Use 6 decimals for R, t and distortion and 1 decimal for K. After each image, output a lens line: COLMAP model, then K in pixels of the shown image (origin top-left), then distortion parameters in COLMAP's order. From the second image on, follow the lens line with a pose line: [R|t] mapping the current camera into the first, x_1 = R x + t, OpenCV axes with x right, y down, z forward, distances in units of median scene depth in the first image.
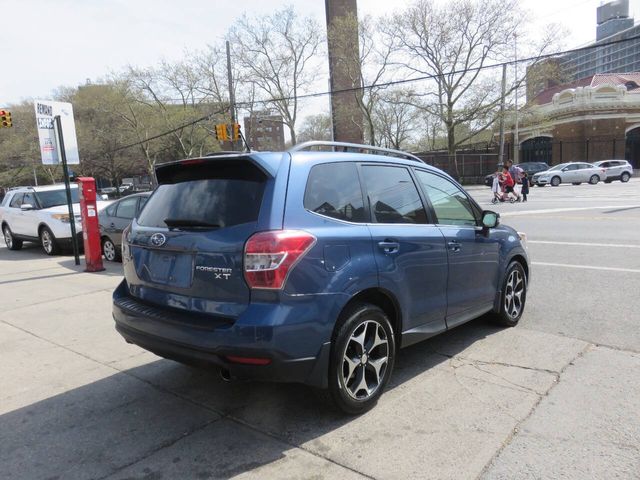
lens RADIAL K [[513.2, 0, 320.0], [0, 513.2, 240.0], [0, 0, 1]] dist [0.003780, -0.000195]
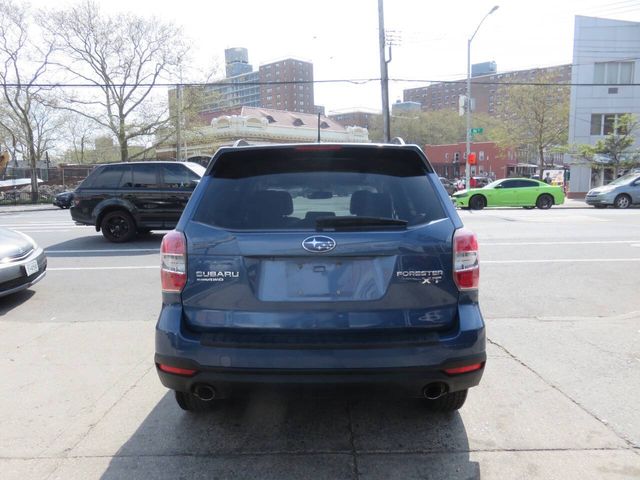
lens RADIAL K [[501.0, 0, 320.0], [0, 501.0, 240.0], [0, 0, 1]] dist [-0.006895, 0.000990]
pose [[0.749070, -0.040924, 0.661226, -0.101087], [0.061995, 0.998041, -0.008461, -0.000259], [-0.659584, 0.047331, 0.750139, 0.054535]]
